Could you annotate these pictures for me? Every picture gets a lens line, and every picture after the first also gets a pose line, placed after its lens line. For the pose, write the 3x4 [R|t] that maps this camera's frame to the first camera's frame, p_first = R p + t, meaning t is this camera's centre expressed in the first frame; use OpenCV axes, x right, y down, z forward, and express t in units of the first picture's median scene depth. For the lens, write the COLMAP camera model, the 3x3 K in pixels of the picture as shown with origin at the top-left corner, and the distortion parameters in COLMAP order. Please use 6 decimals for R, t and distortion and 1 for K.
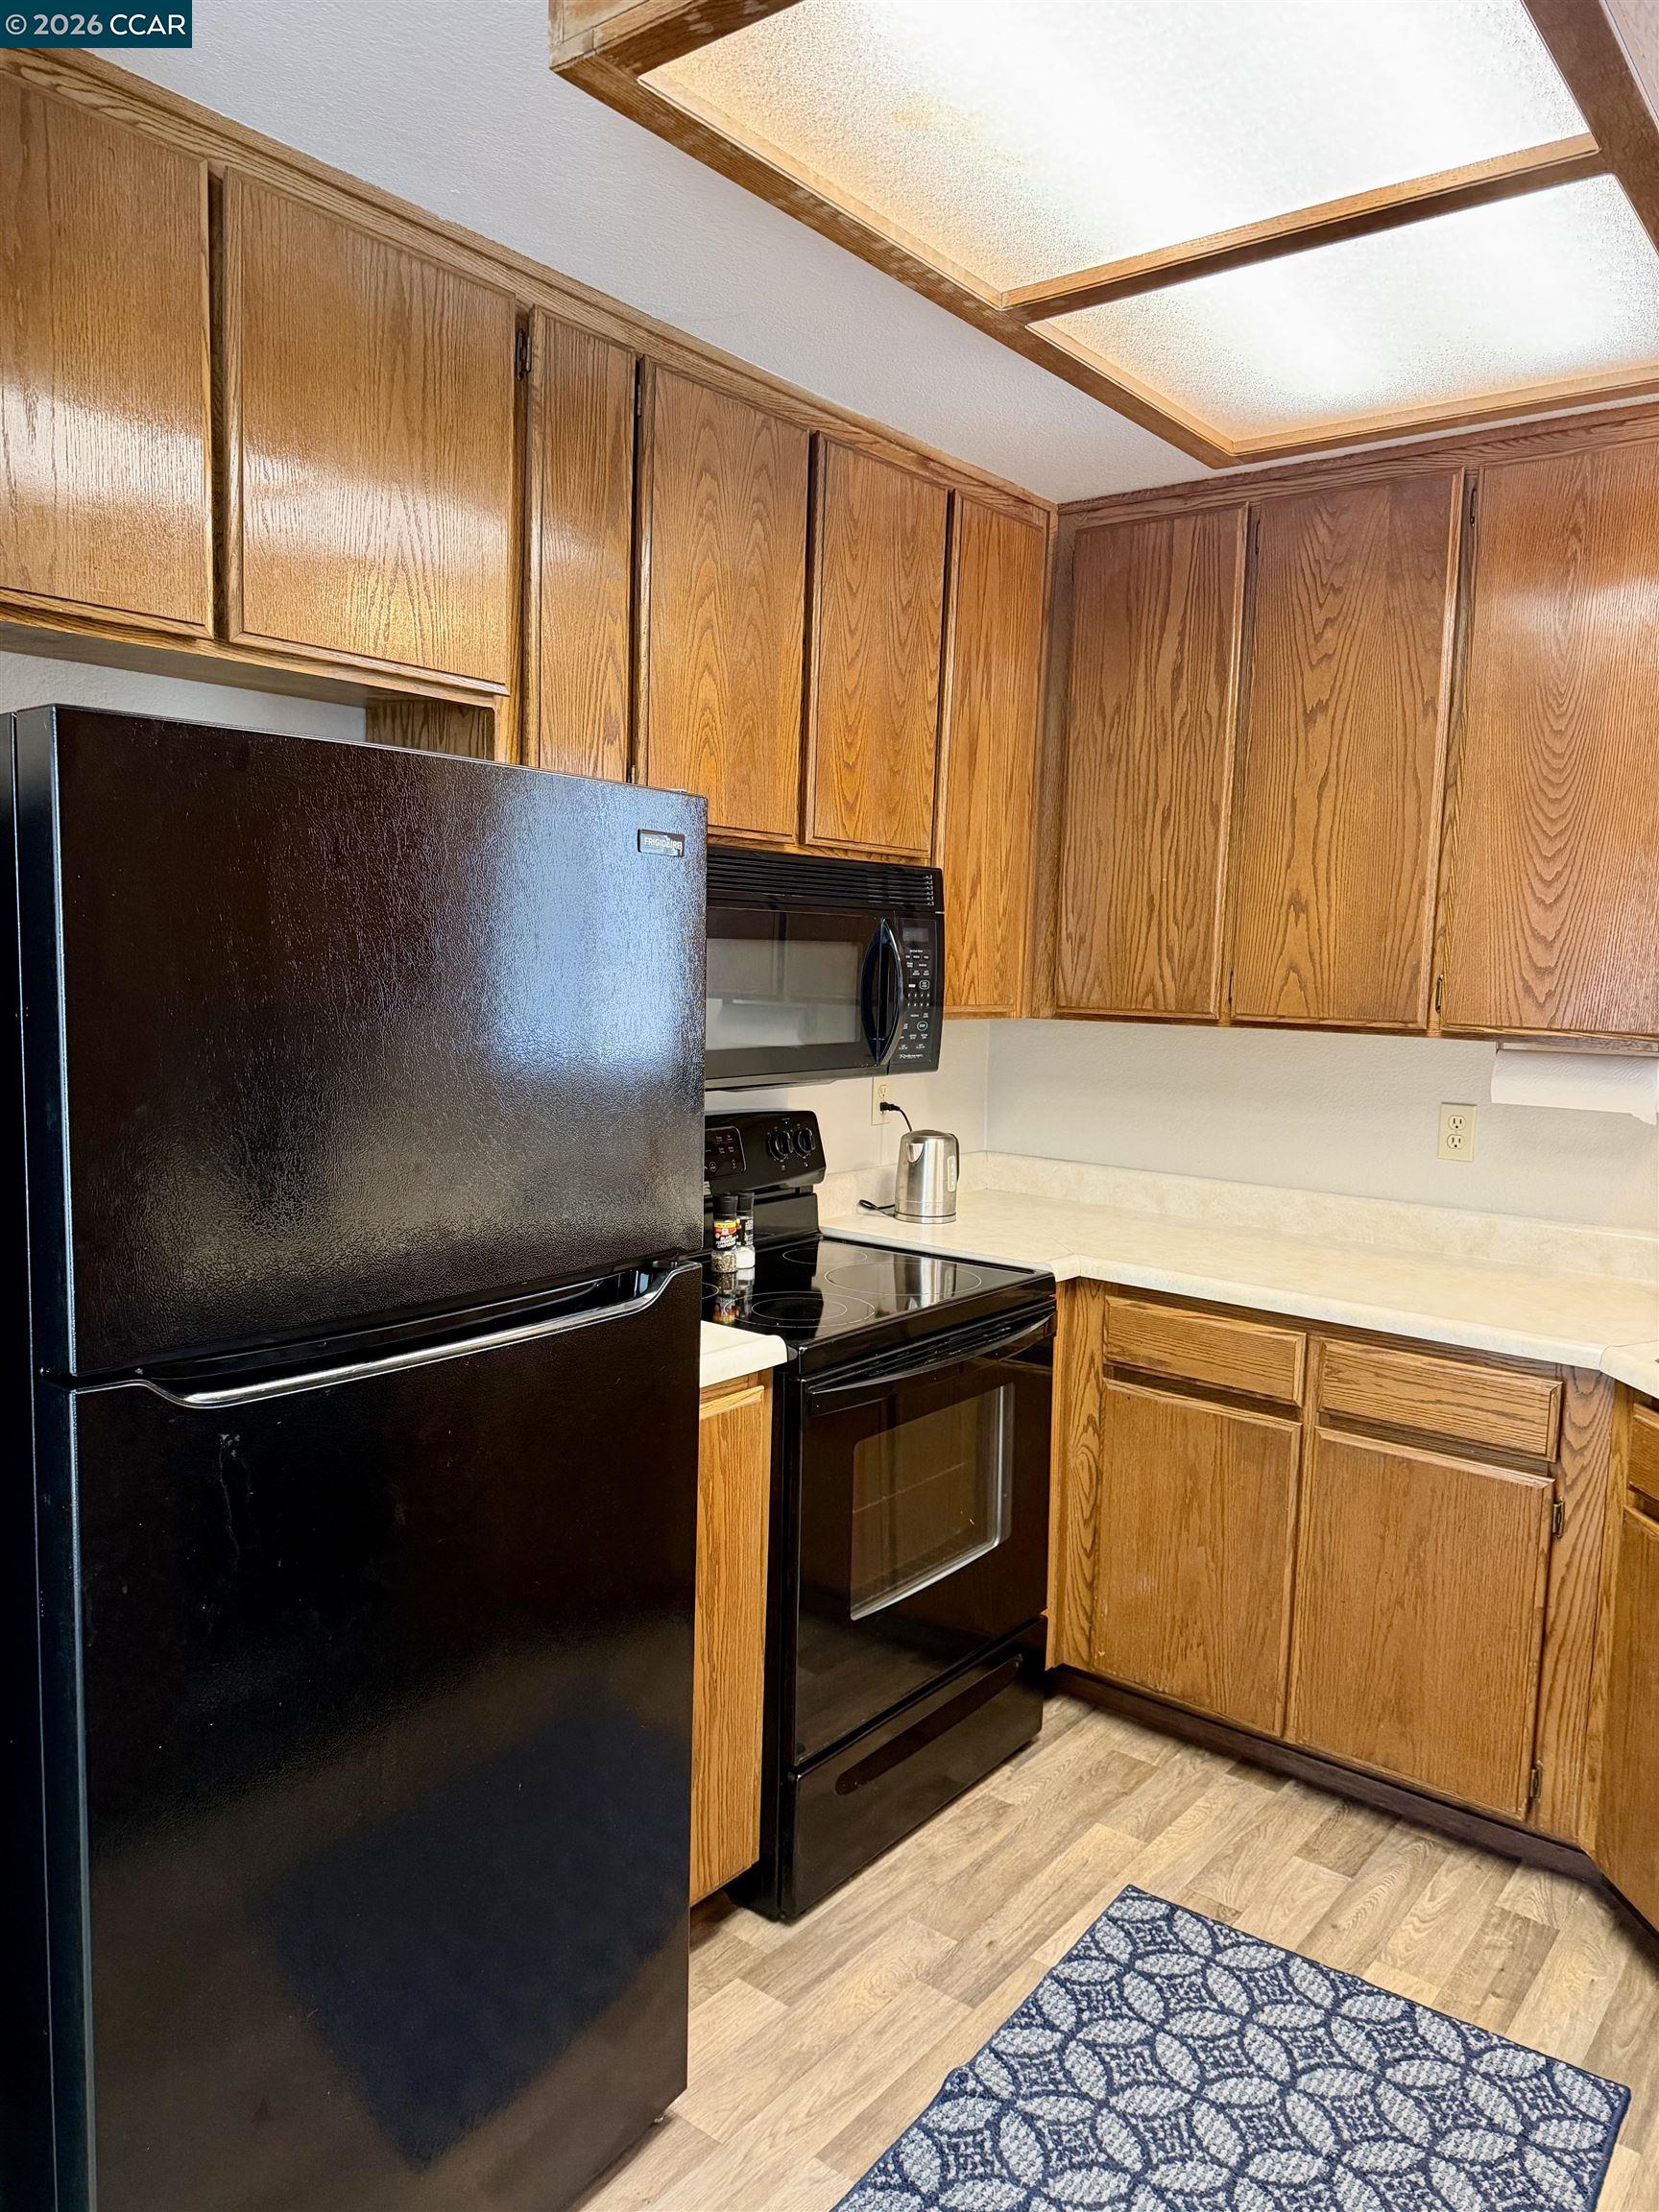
lens RADIAL K [[1570.2, 0, 835.0], [0, 1570.2, 1110.8], [0, 0, 1]] dist [0.017814, -0.015174]
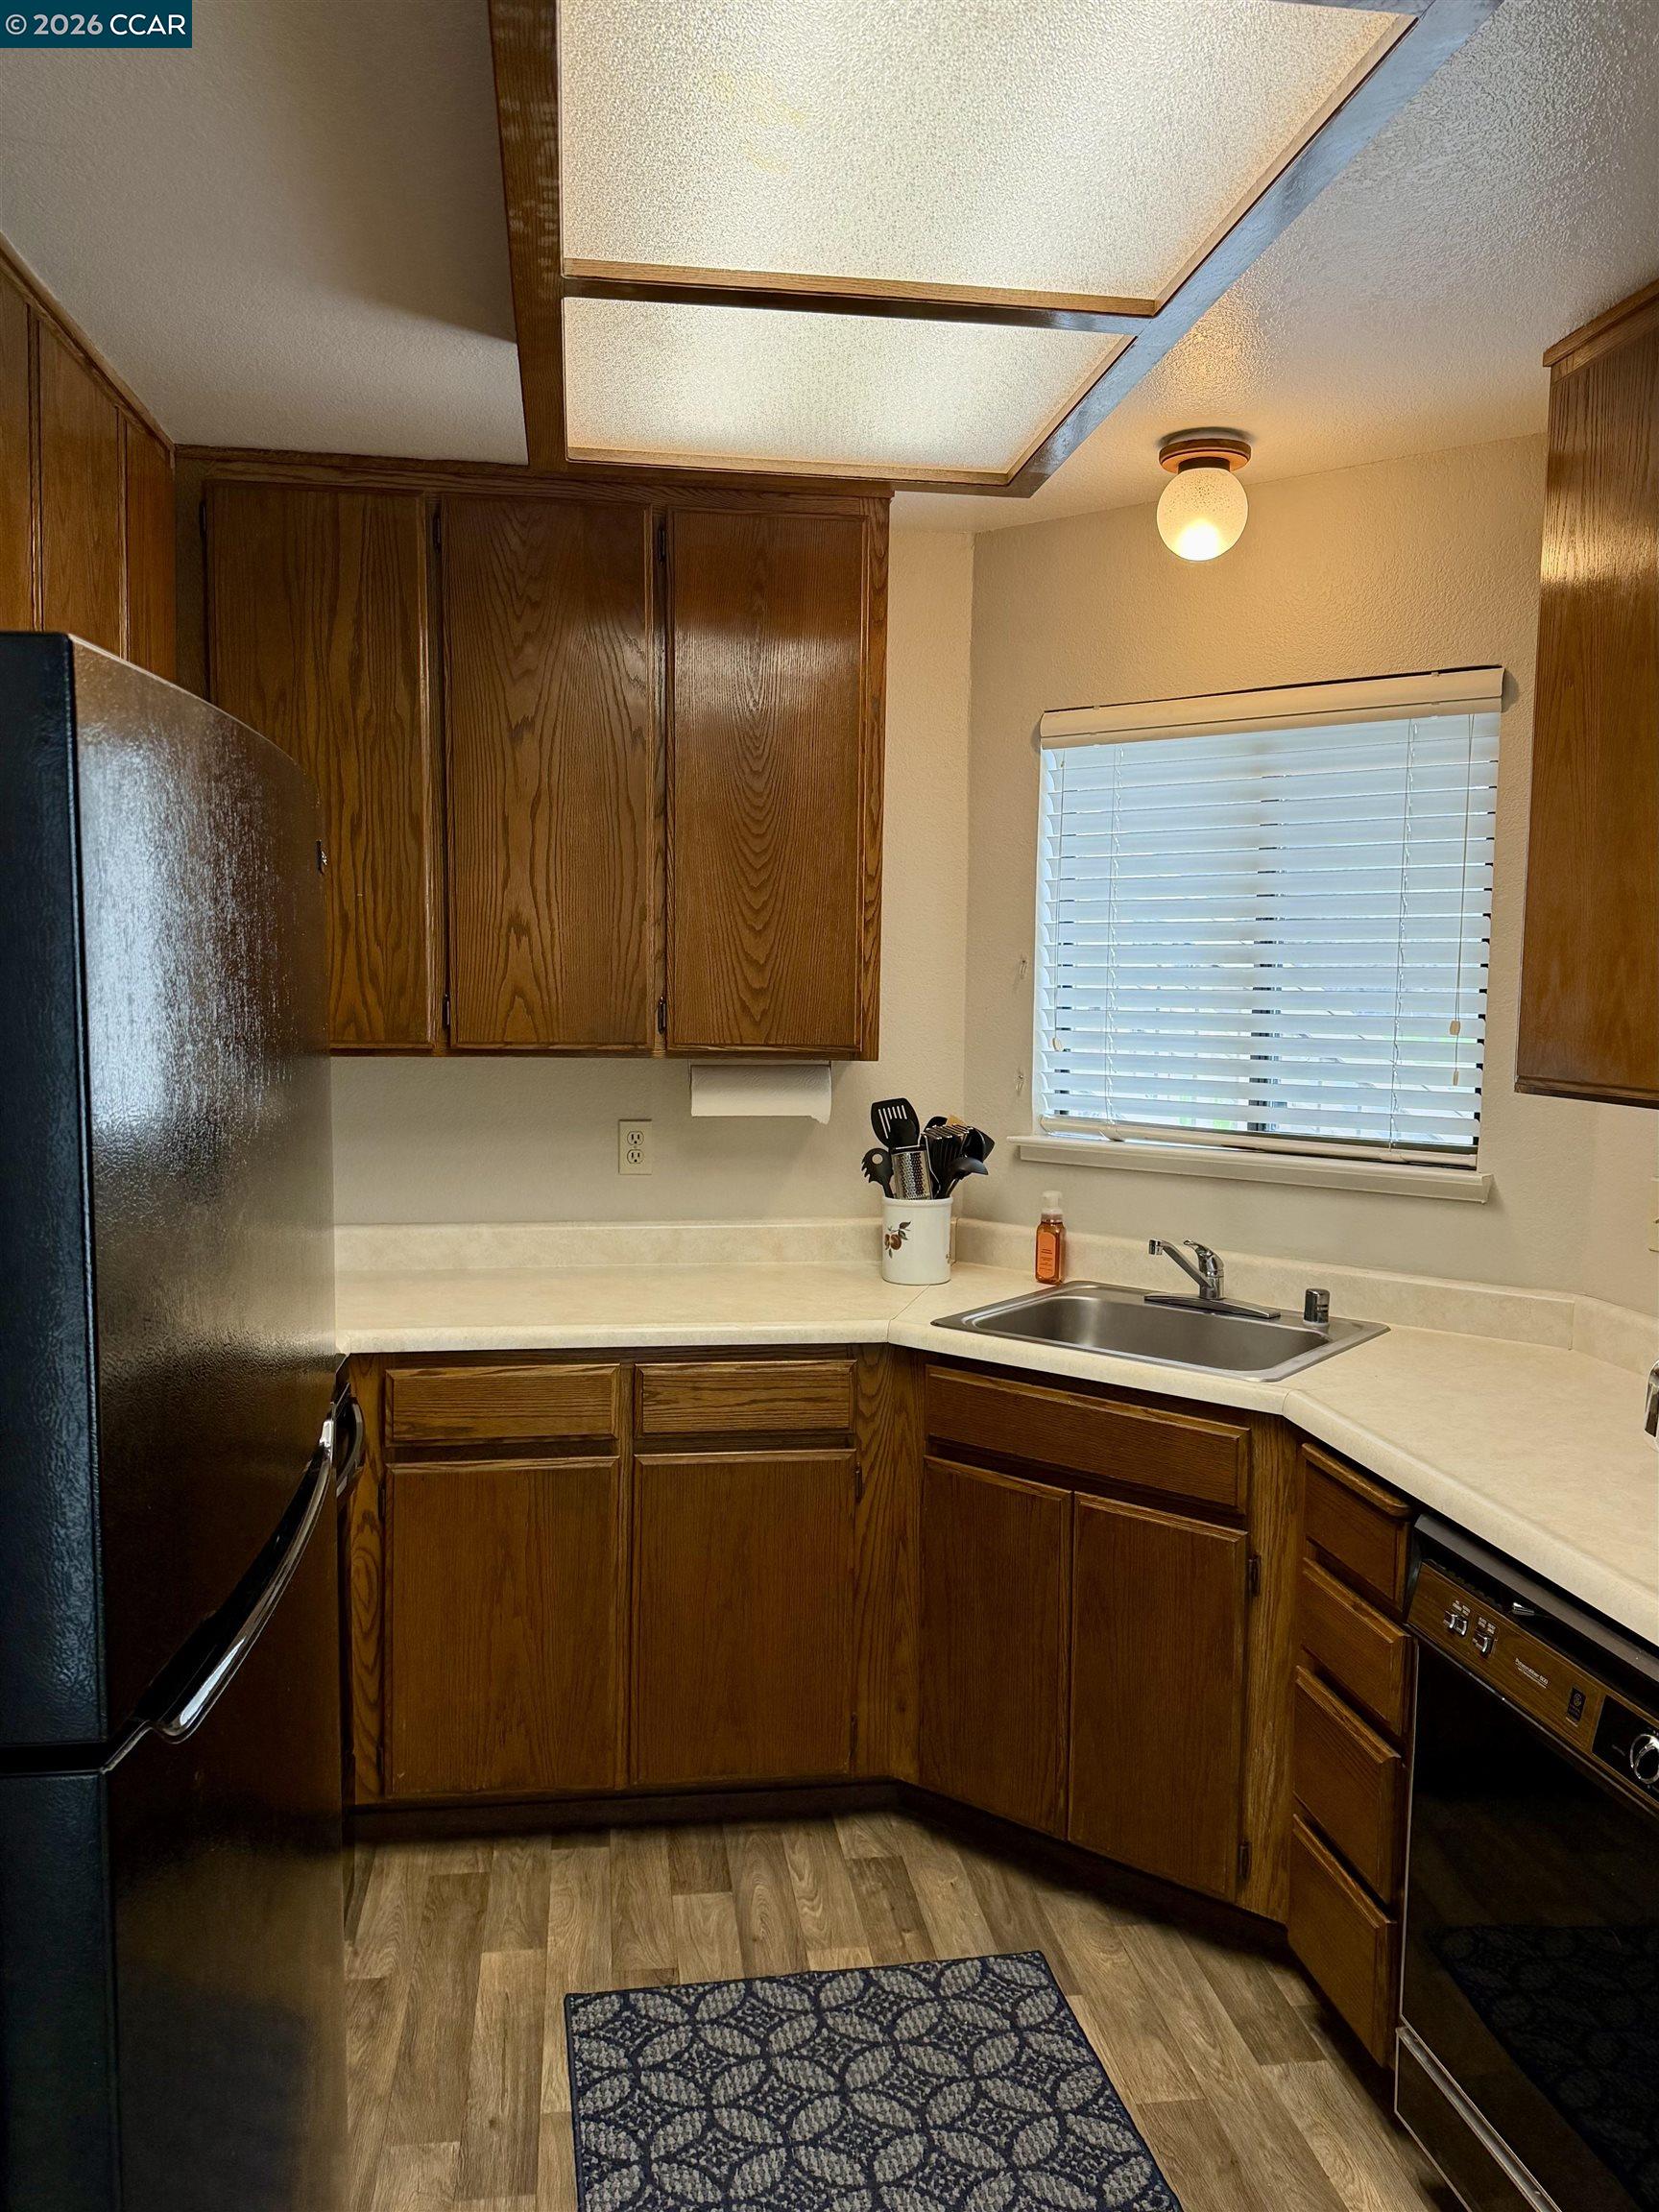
lens RADIAL K [[1704.5, 0, 829.5], [0, 1704.5, 1106.0], [0, 0, 1]] dist [0.039415, -0.041973]
pose [[0.685308, -0.068141, 0.725058, -0.441686], [0.079484, 0.996664, 0.018541, -0.034243], [-0.723903, 0.044924, 0.688438, 0.197063]]
